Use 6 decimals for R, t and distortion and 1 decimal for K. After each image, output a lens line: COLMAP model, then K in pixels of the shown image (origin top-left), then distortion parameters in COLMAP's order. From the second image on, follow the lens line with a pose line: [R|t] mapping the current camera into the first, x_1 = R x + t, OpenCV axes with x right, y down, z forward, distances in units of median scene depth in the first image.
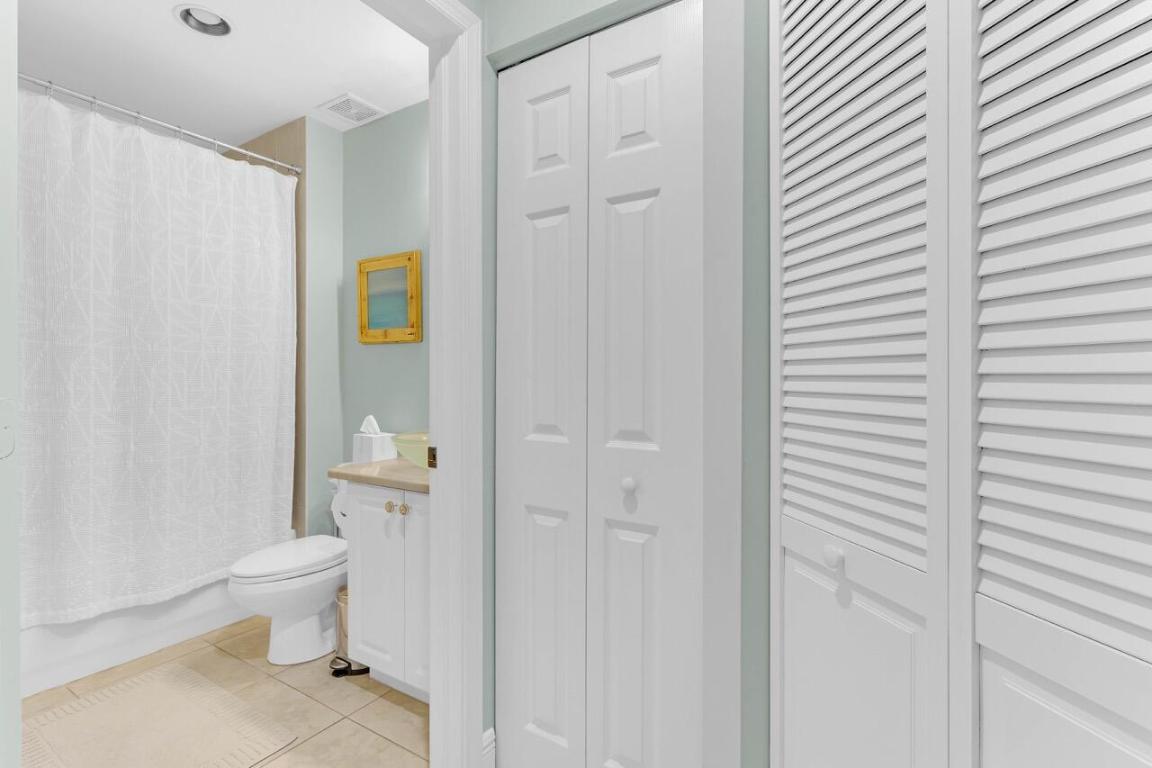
lens RADIAL K [[536.2, 0, 577.7], [0, 536.2, 379.4], [0, 0, 1]] dist [0.000090, 0.000423]
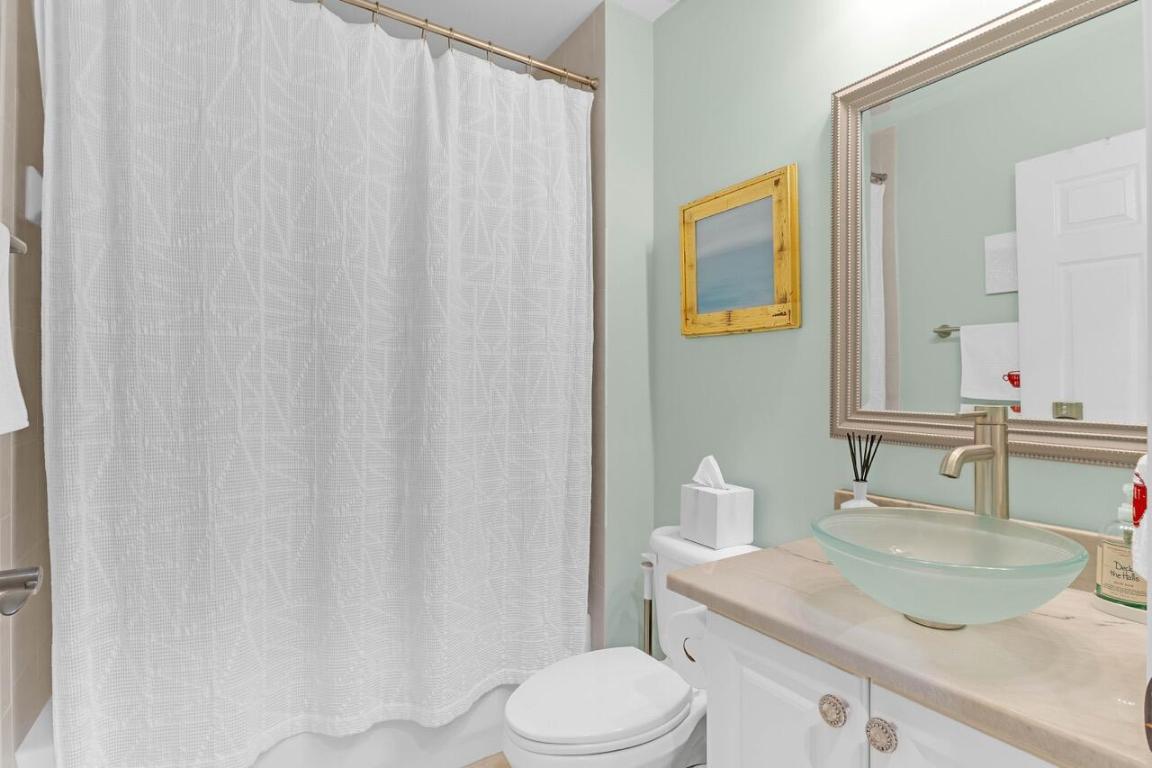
lens RADIAL K [[536.2, 0, 577.7], [0, 536.2, 379.4], [0, 0, 1]] dist [0.000090, 0.000423]
pose [[0.900163, -0.004624, -0.435528, -0.256608], [0.001103, 0.999965, -0.008336, -0.011858], [0.435551, 0.007024, 0.900137, 0.398306]]
